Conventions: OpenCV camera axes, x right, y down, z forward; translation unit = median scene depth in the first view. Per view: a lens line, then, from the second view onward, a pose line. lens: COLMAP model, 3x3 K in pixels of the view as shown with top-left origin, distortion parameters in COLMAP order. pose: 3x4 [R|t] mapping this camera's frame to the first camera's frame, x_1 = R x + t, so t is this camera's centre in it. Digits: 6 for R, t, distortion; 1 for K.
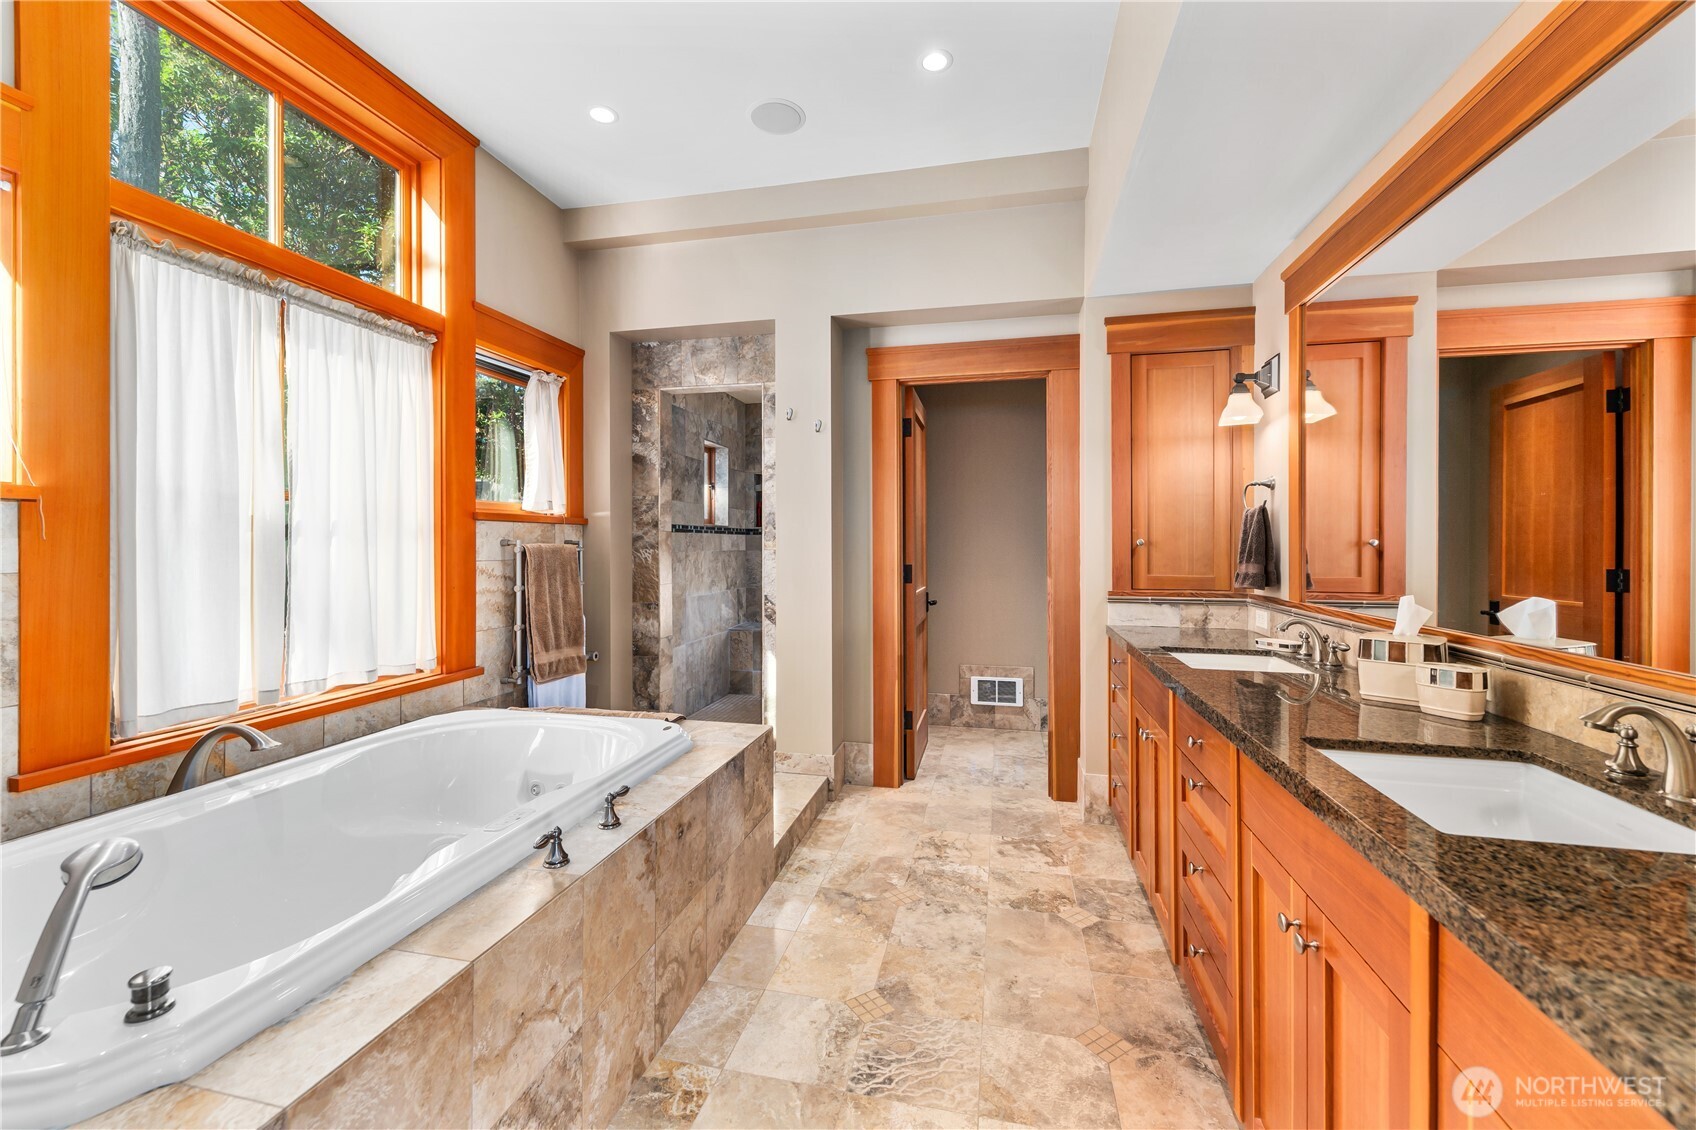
lens RADIAL K [[697.6, 0, 846.6], [0, 697.6, 556.3], [0, 0, 1]] dist [0.015883, 0.000095]
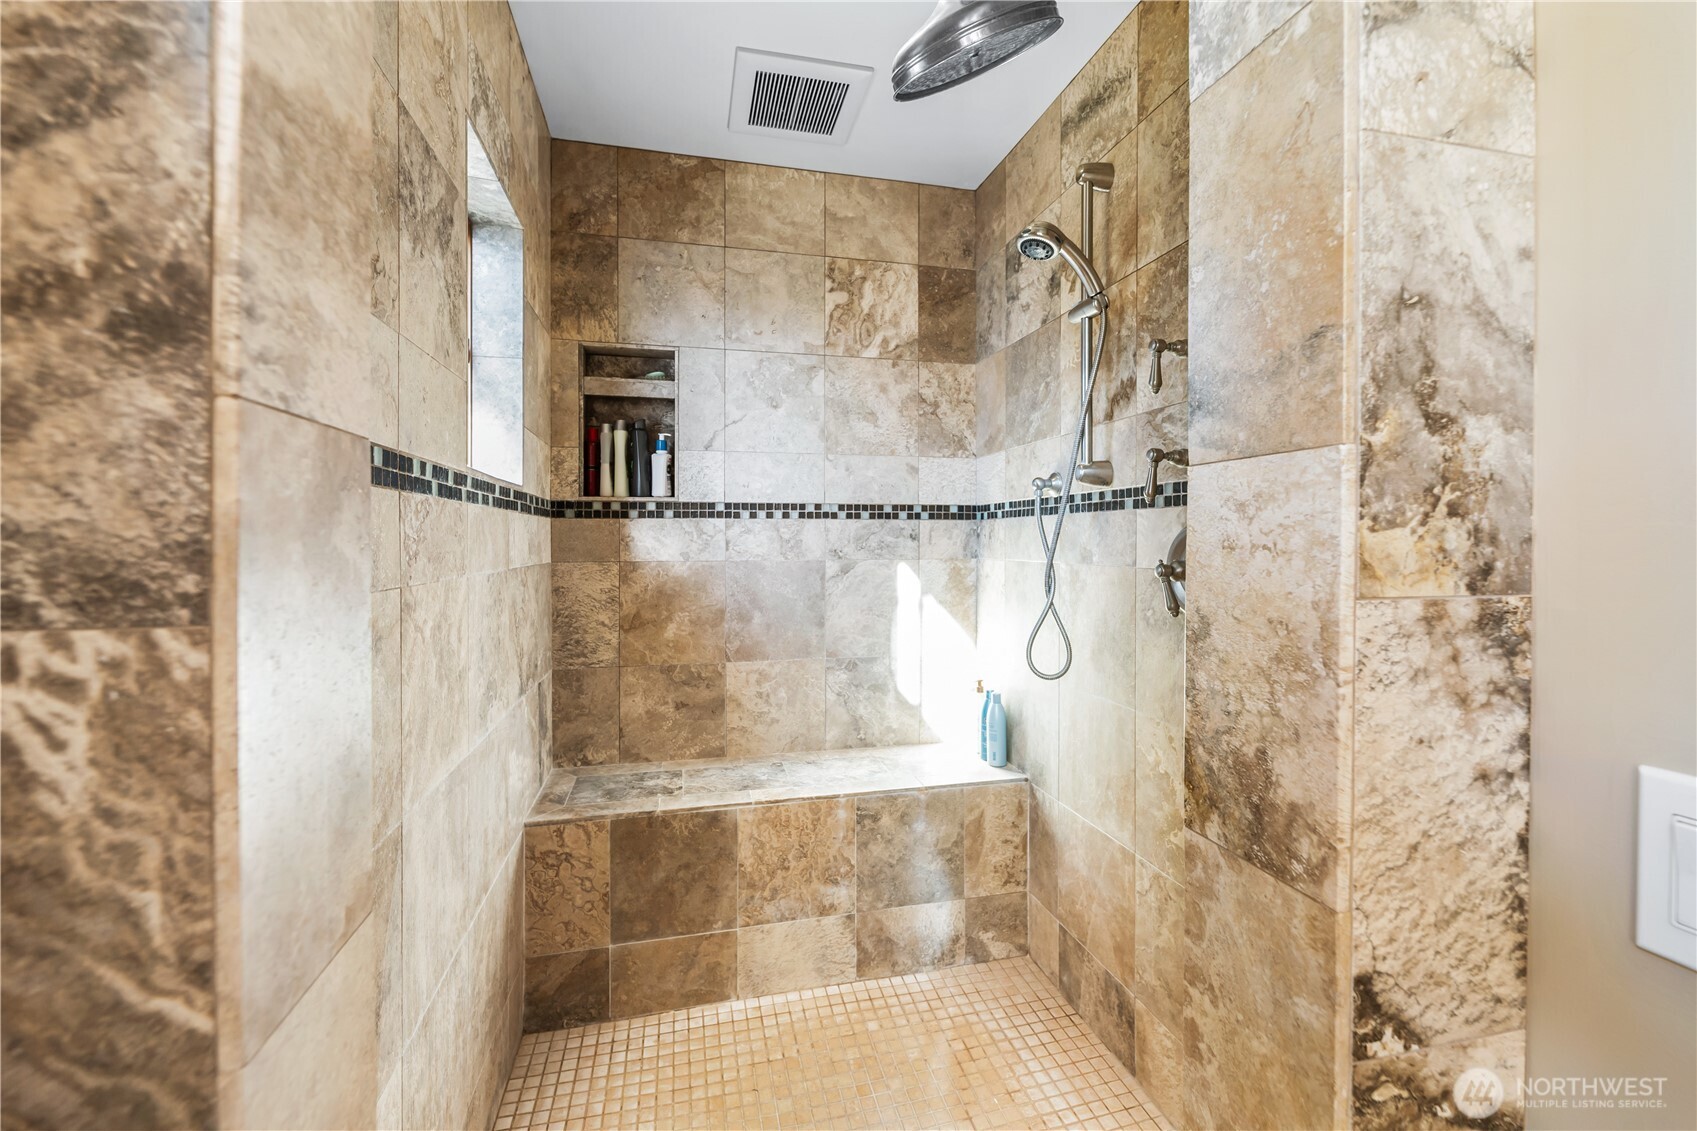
lens RADIAL K [[698.0, 0, 848.0], [0, 698.0, 555.5], [0, 0, 1]] dist [0.015883, 0.000095]
pose [[0.895268, -0.002123, 0.445523, -0.168404], [0.001447, 0.999997, 0.001858, -0.012794], [-0.445525, -0.001019, 0.895269, 0.625839]]
